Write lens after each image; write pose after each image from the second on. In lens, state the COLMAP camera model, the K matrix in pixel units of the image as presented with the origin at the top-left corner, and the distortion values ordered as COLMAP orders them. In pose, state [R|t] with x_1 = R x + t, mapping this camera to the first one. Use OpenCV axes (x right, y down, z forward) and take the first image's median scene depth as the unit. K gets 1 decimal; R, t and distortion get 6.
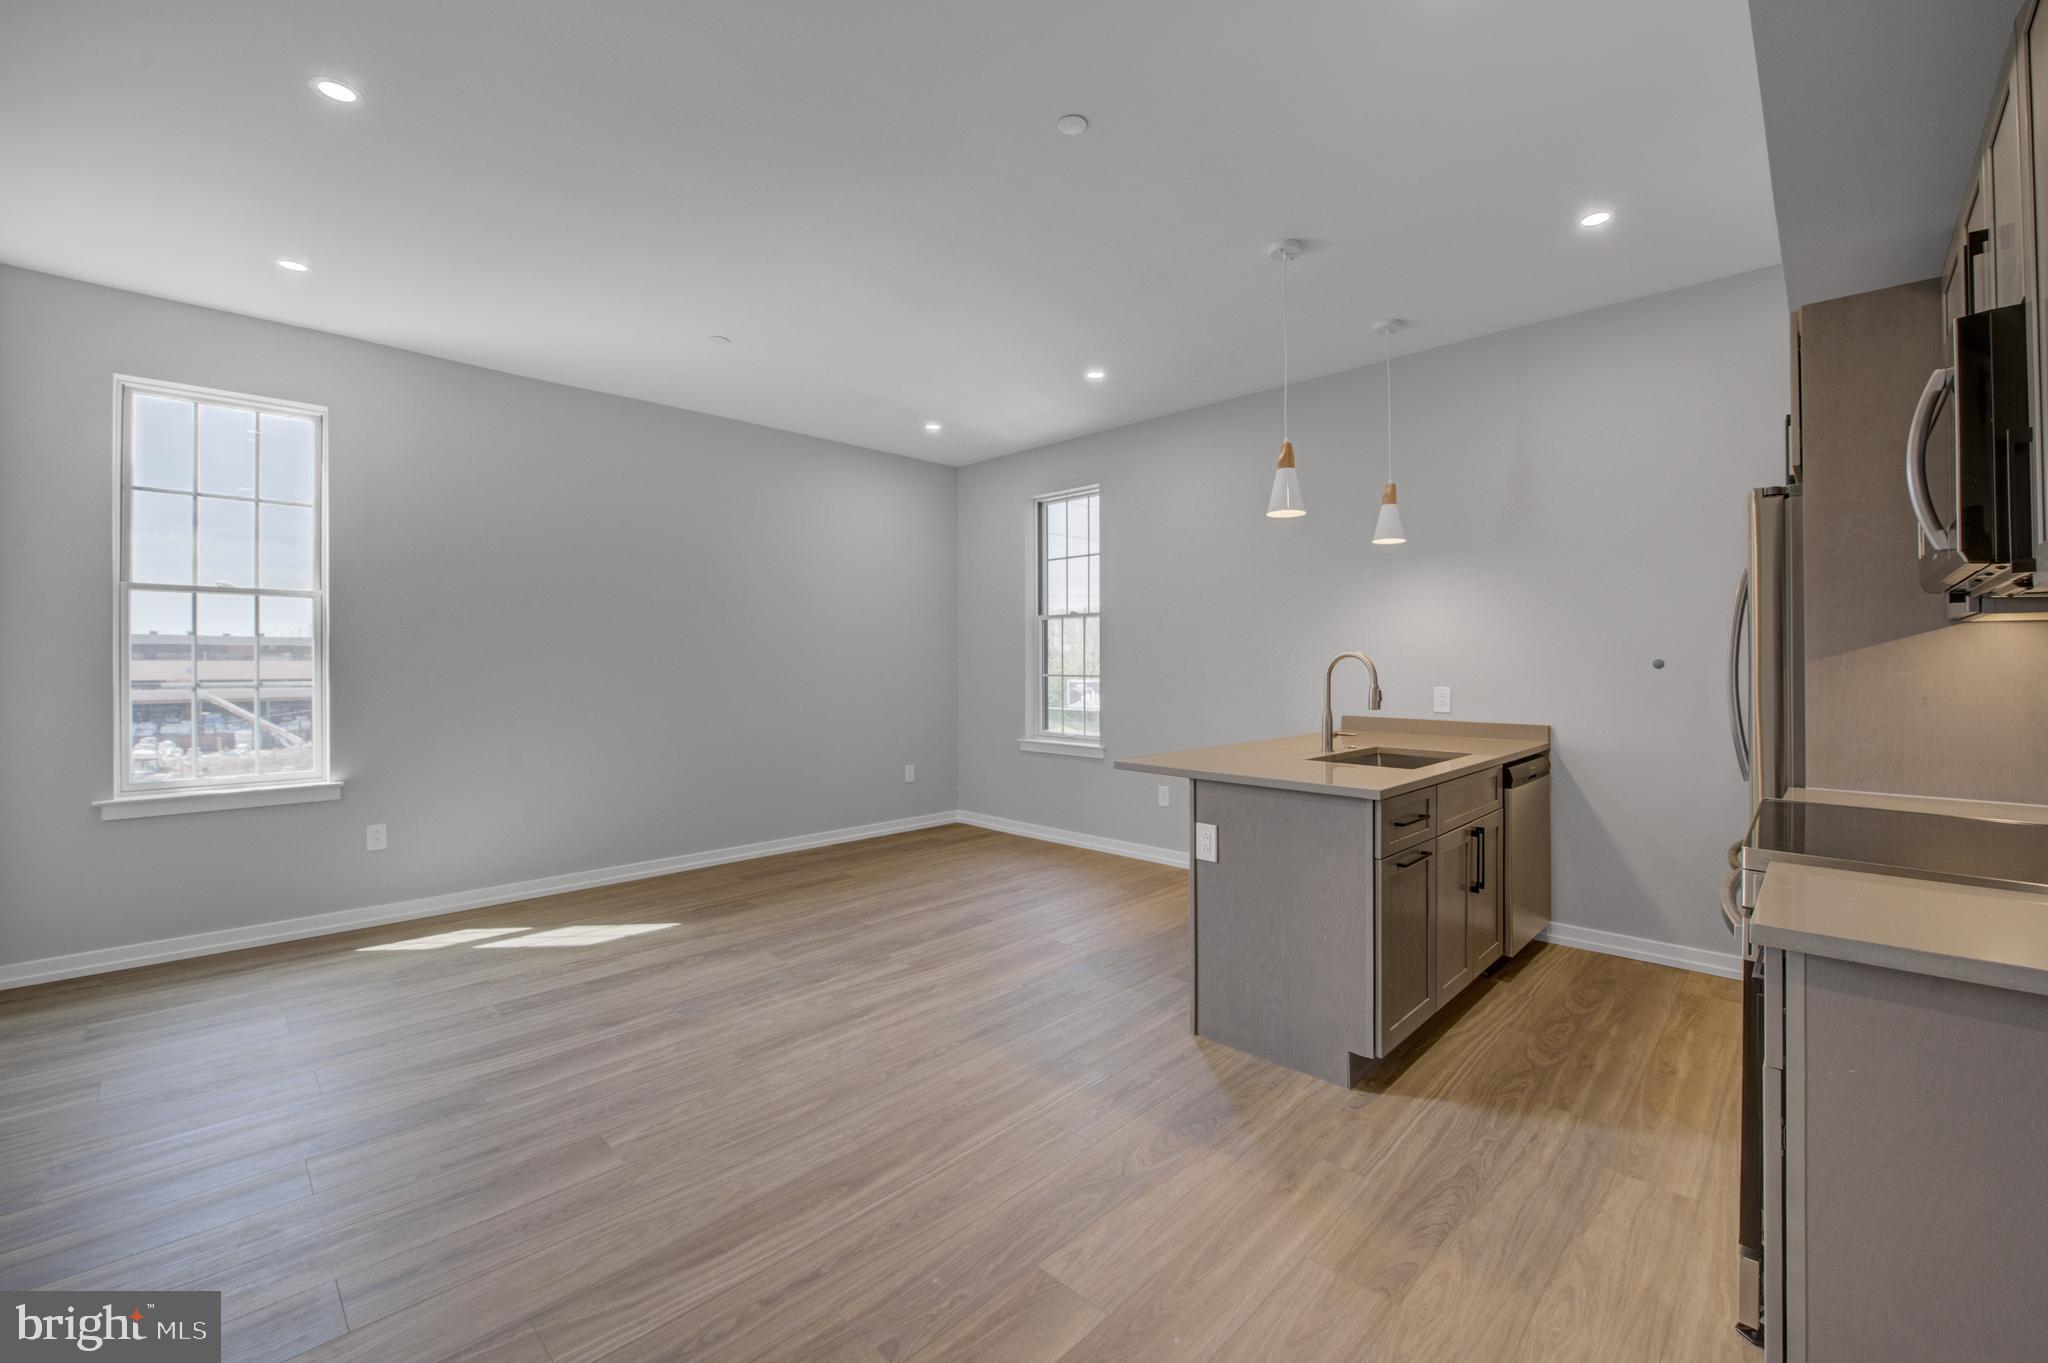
lens RADIAL K [[840.2, 0, 1035.9], [0, 840.2, 664.4], [0, 0, 1]] dist [-0.015905, -0.000445]
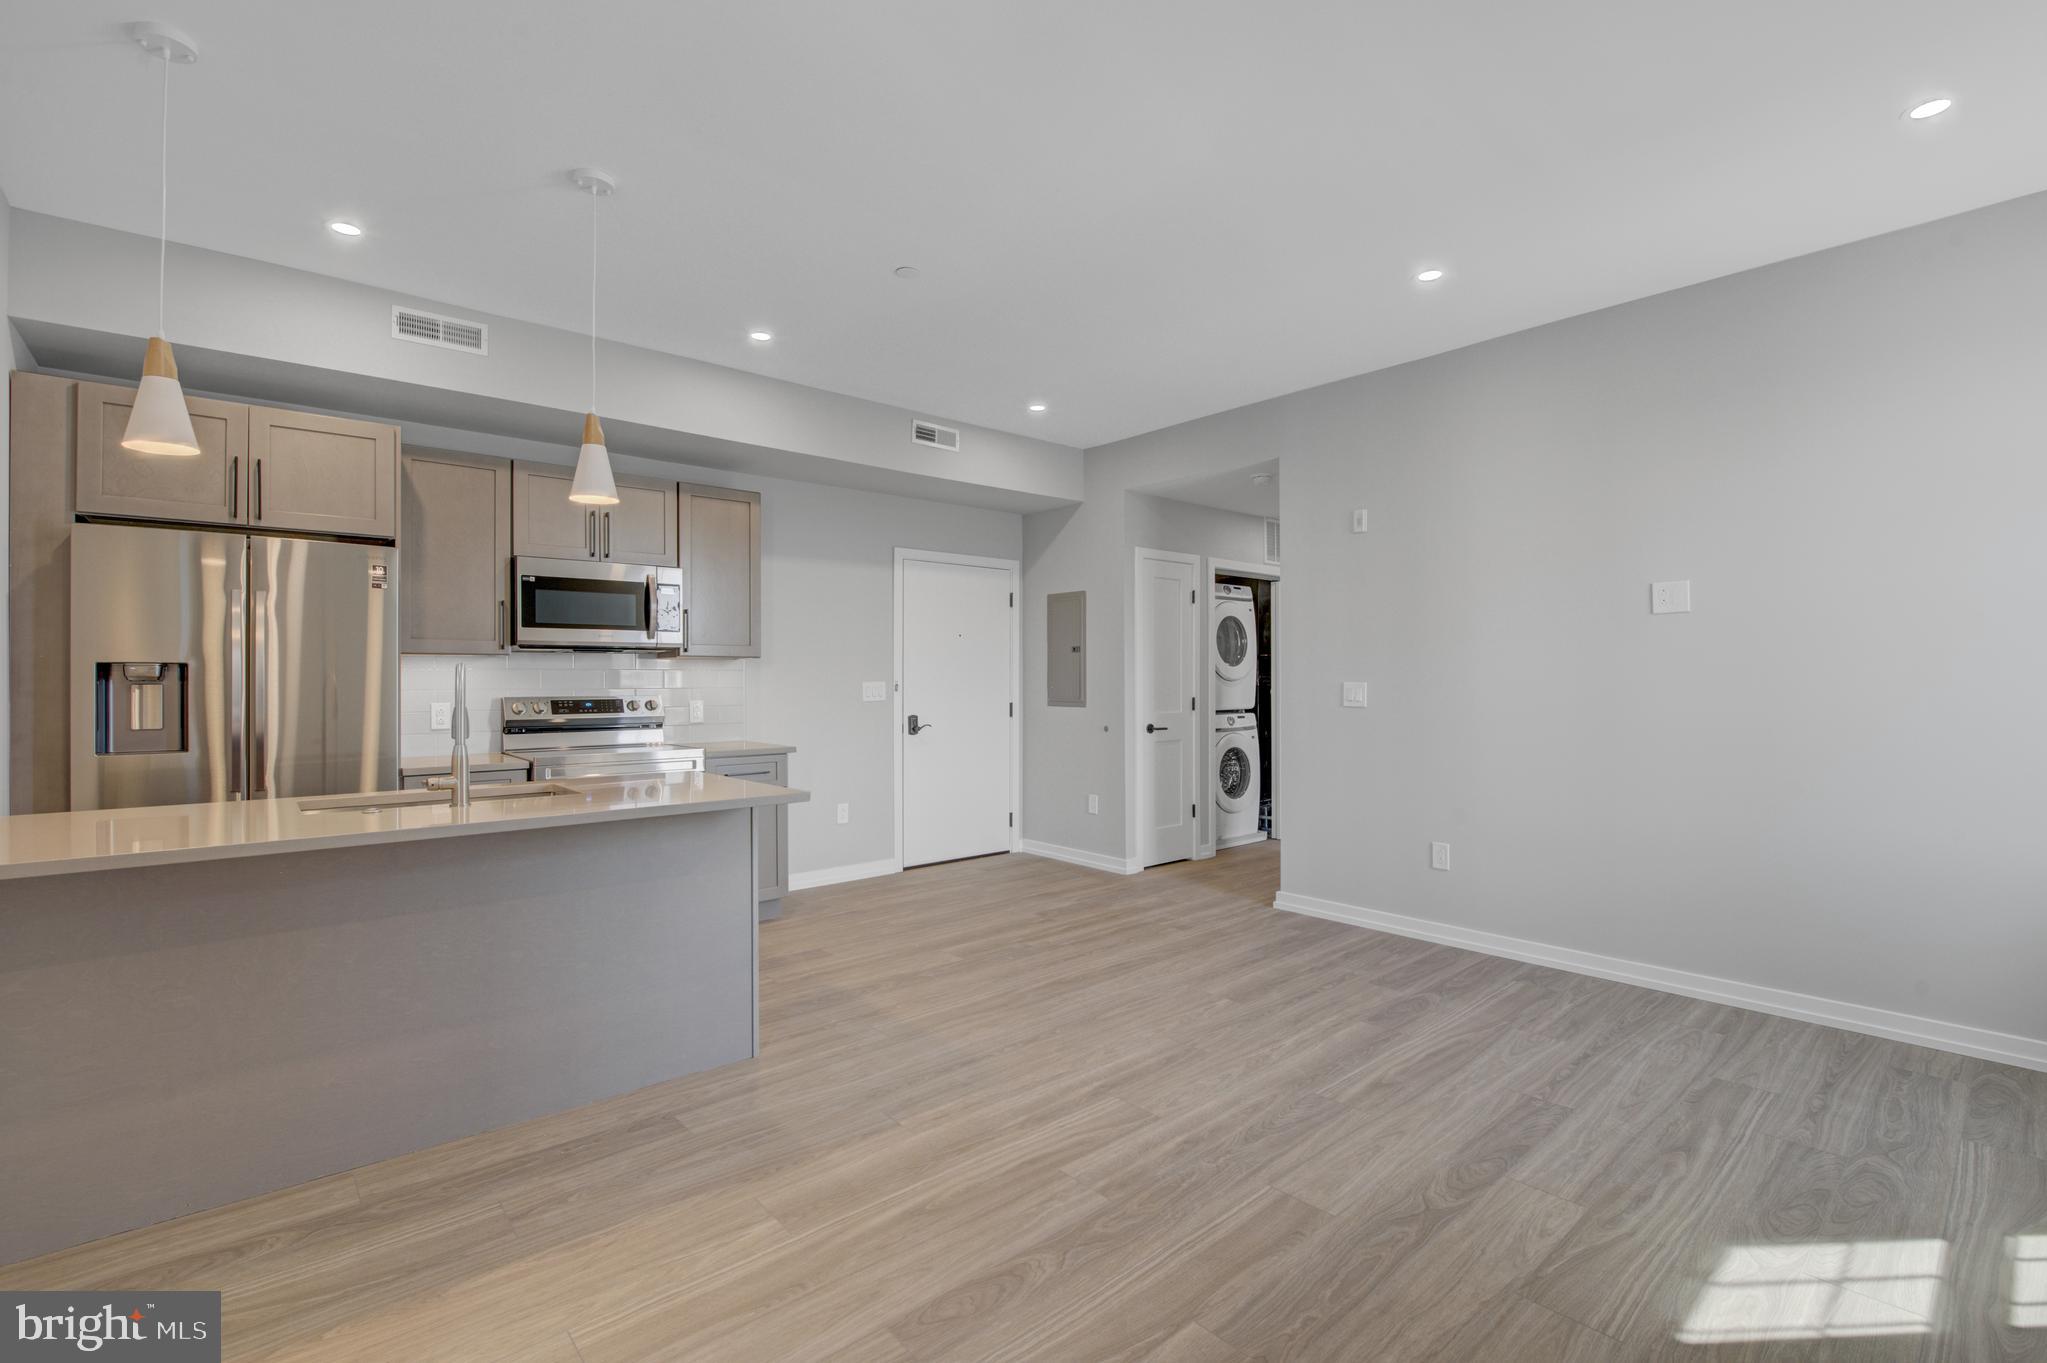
lens RADIAL K [[901.3, 0, 1023.5], [0, 901.3, 681.5], [0, 0, 1]] dist [-0.009588, 0.000152]
pose [[-0.996093, 0.001475, 0.088299, -0.185822], [0.001955, 0.999984, 0.005358, -0.004110], [-0.088290, 0.005510, -0.996080, 1.708023]]
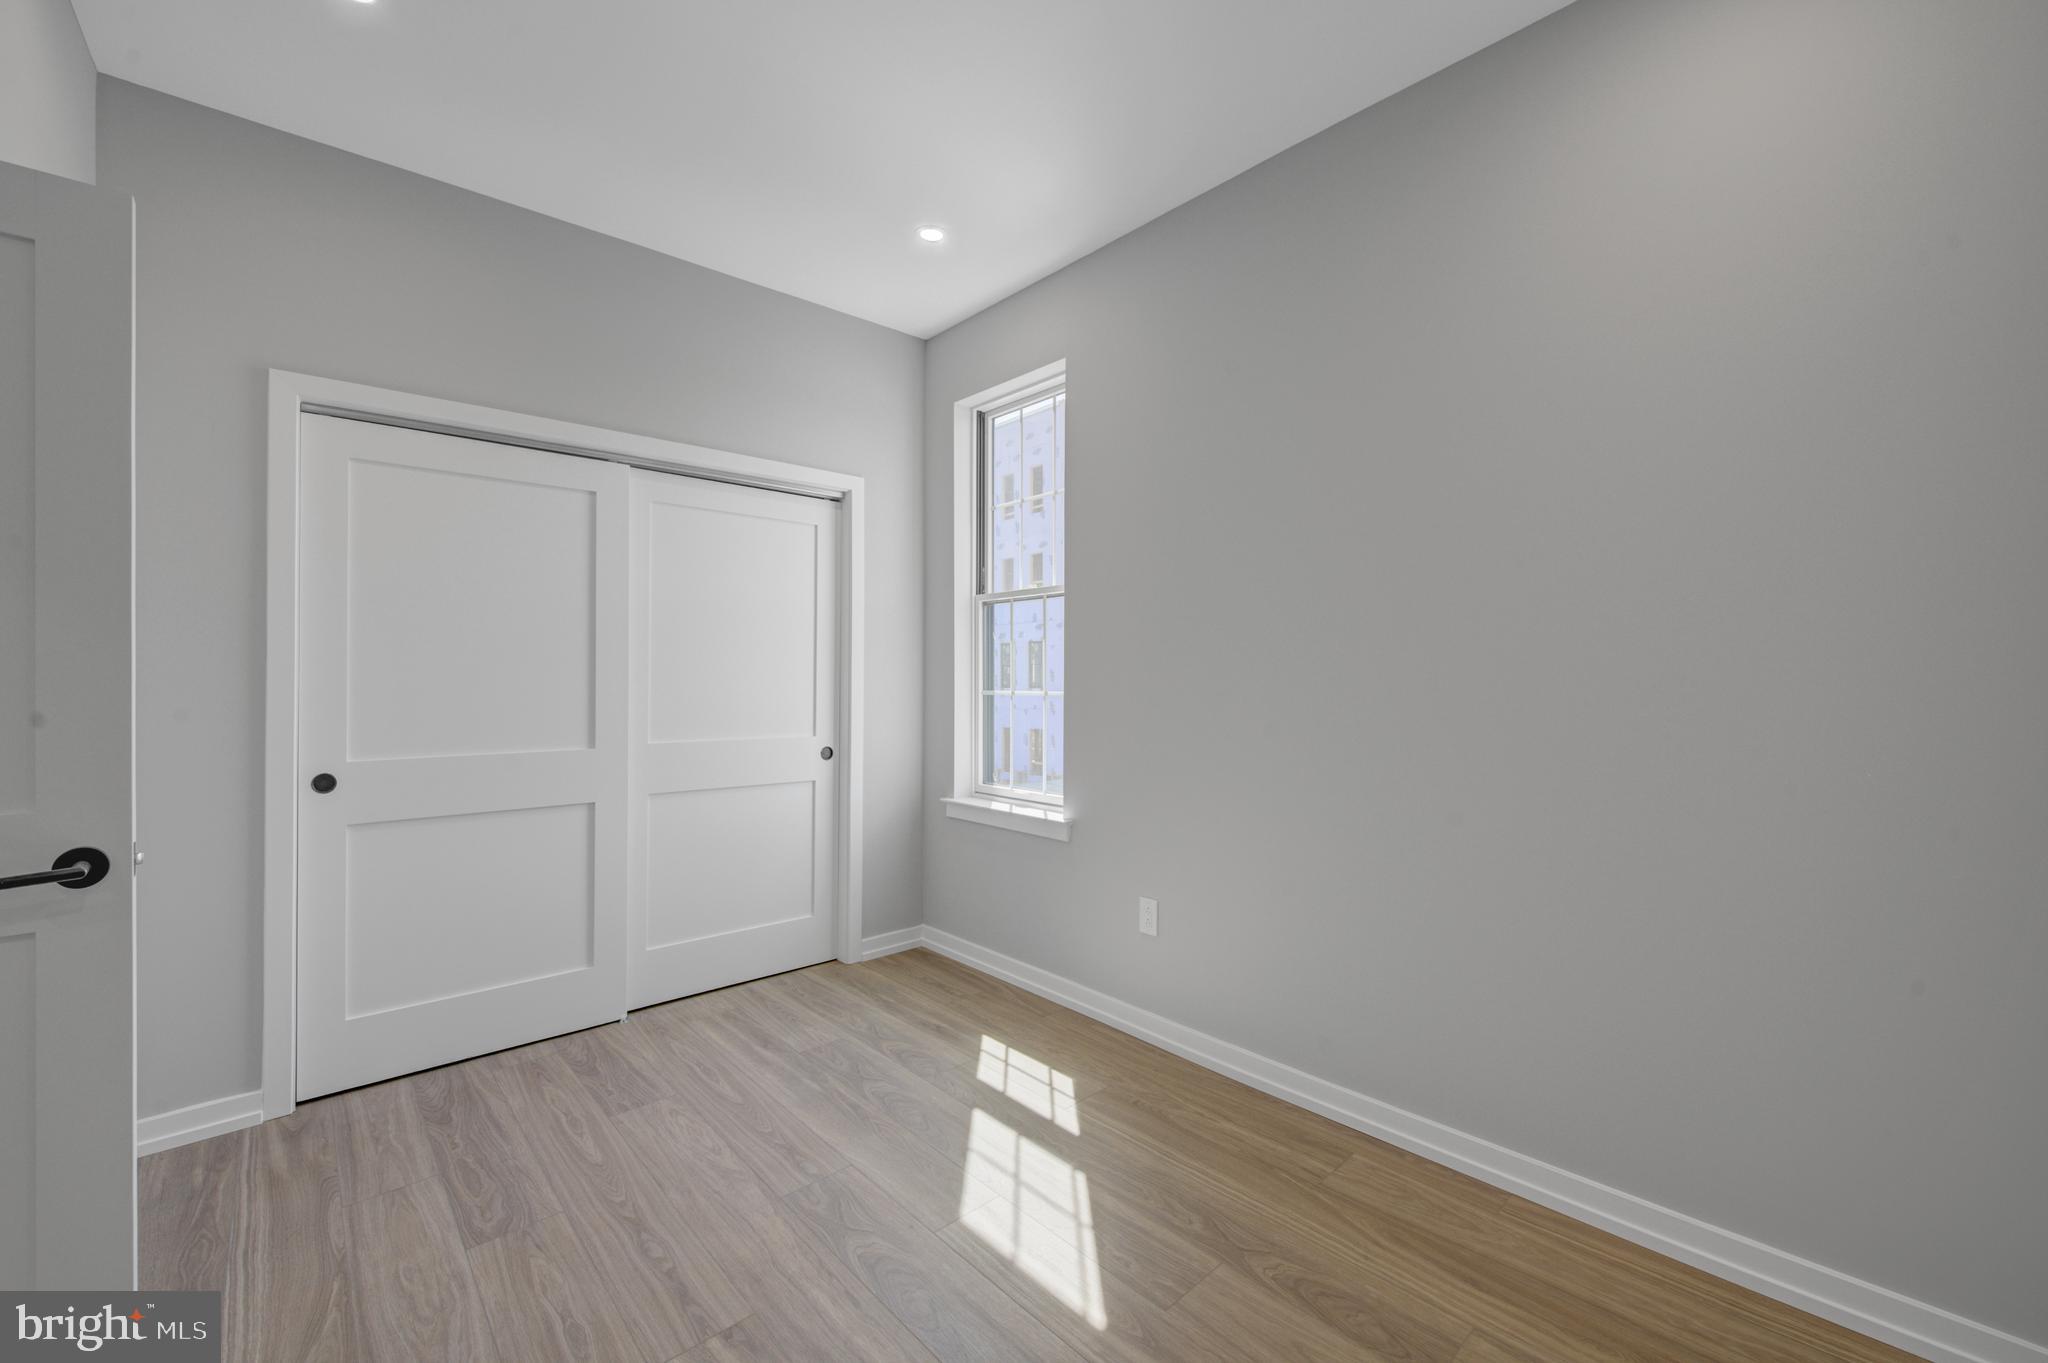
lens RADIAL K [[817.9, 0, 1040.6], [0, 817.9, 677.1], [0, 0, 1]] dist [-0.019599, -0.000338]
pose [[-0.072246, -0.005380, -0.997372, -0.057780], [0.001875, 0.999983, -0.005530, 0.010366], [0.997385, -0.002269, -0.072235, 1.180875]]
